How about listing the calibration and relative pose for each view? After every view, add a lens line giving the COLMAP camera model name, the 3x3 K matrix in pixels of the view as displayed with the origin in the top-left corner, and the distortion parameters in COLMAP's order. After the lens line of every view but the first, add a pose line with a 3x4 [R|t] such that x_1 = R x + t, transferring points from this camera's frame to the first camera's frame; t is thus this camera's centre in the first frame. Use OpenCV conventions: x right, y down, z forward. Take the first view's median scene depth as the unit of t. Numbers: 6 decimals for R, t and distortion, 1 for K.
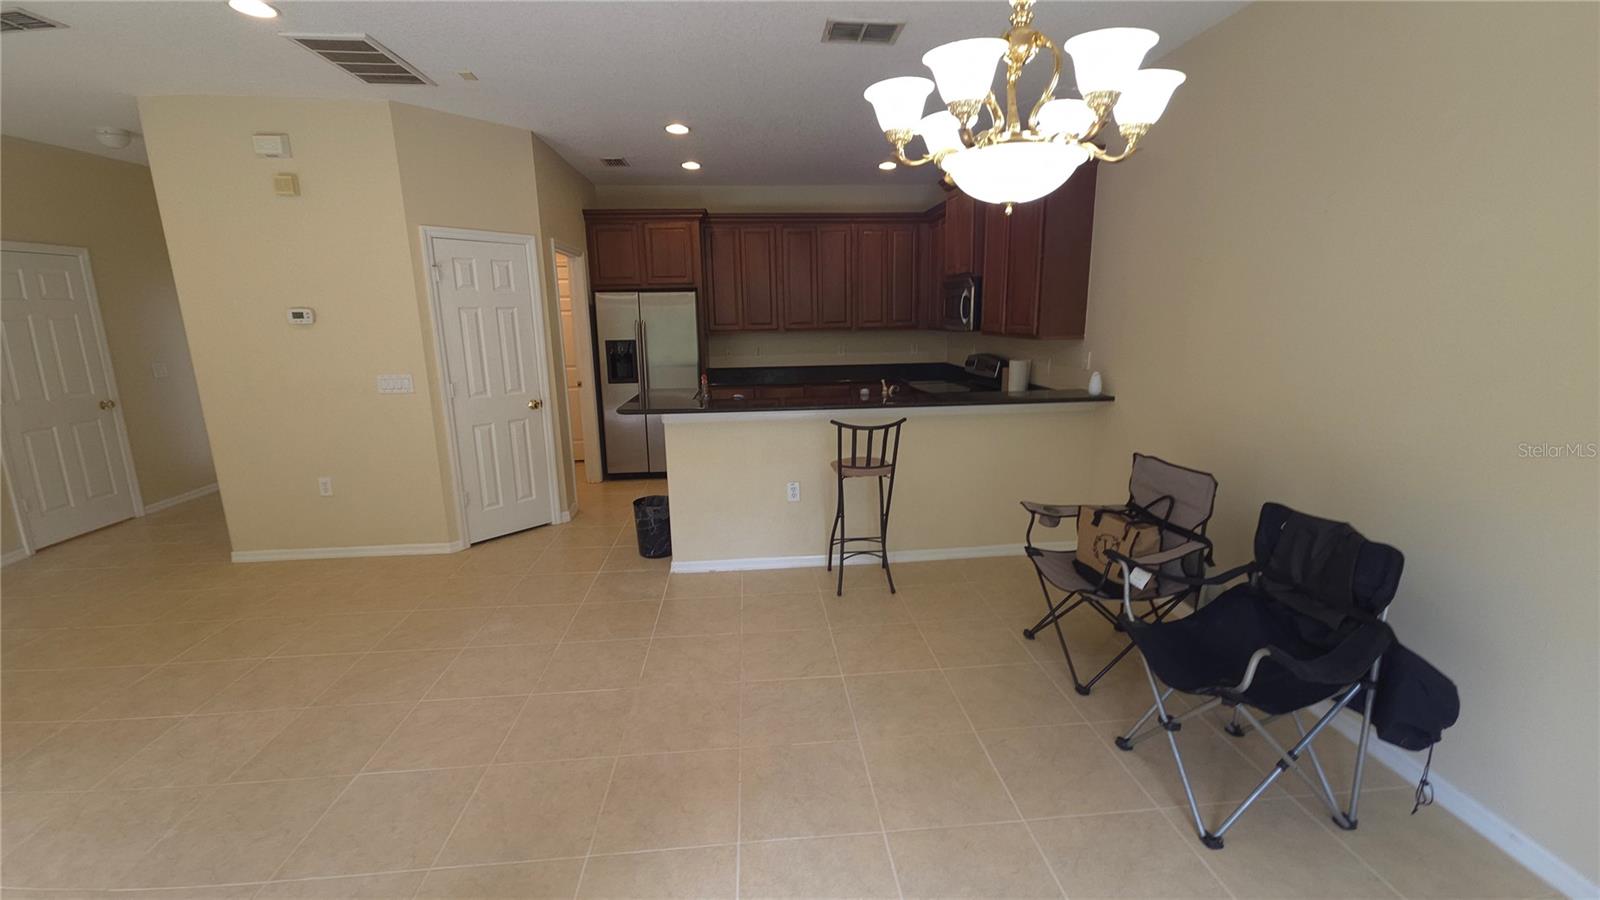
lens RADIAL K [[648.6, 0, 800.0], [0, 648.6, 450.0], [0, 0, 1]] dist [0.001664, -0.008312]
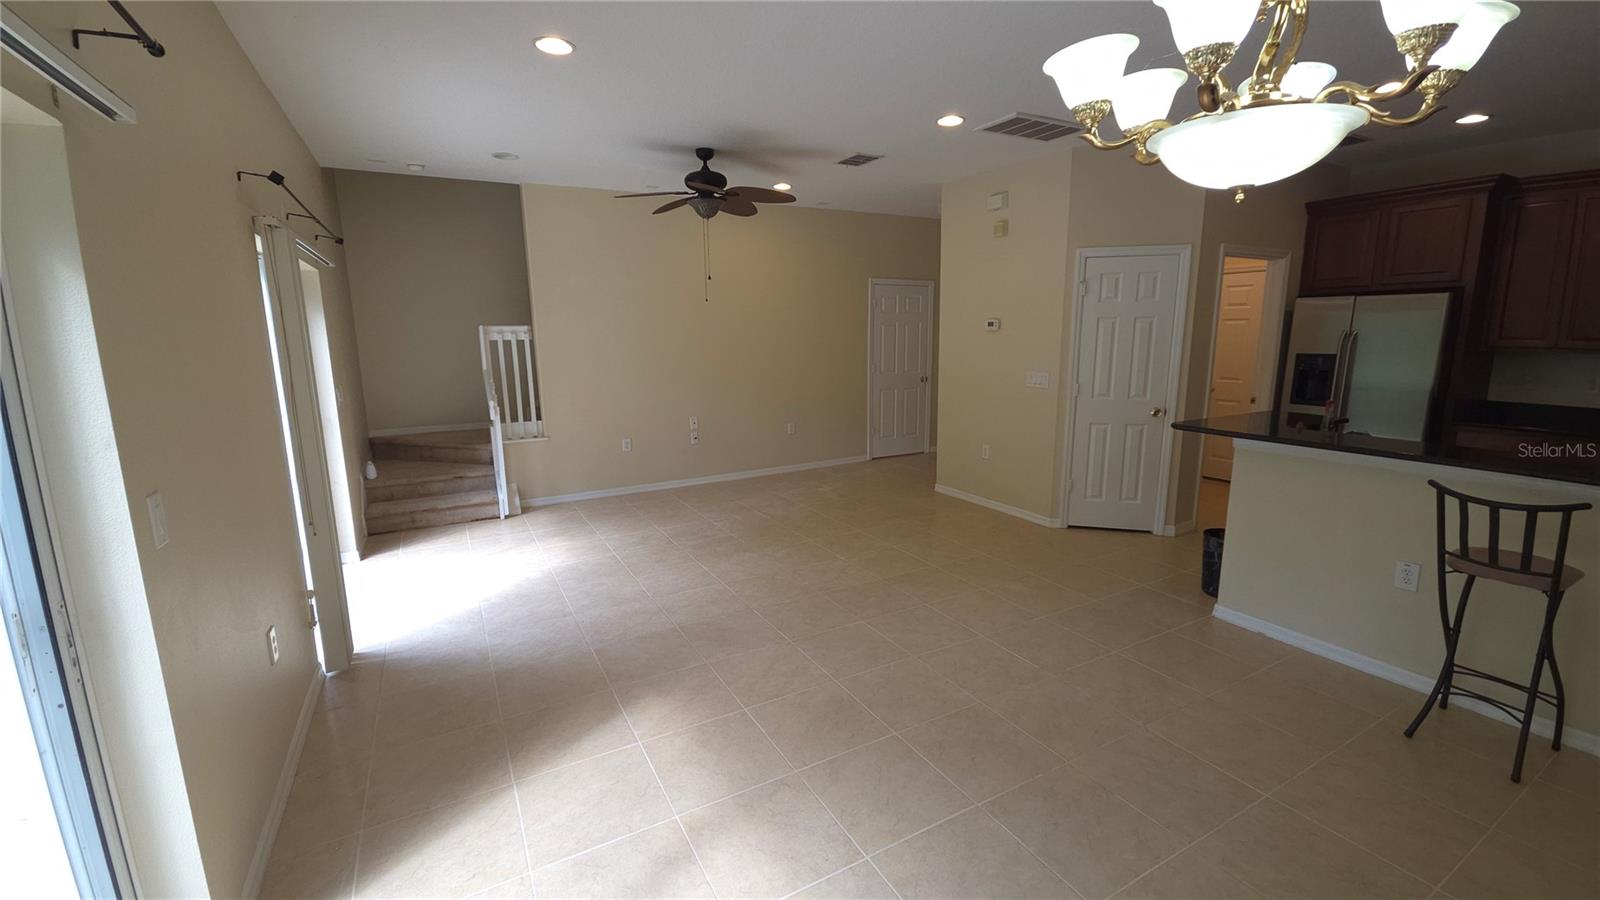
lens RADIAL K [[648.6, 0, 800.0], [0, 648.6, 450.0], [0, 0, 1]] dist [0.001664, -0.008312]
pose [[0.392799, 0.176207, -0.902585, 0.332170], [-0.184061, 0.976676, 0.110569, -0.024824], [0.901016, 0.122699, 0.416071, 0.094755]]
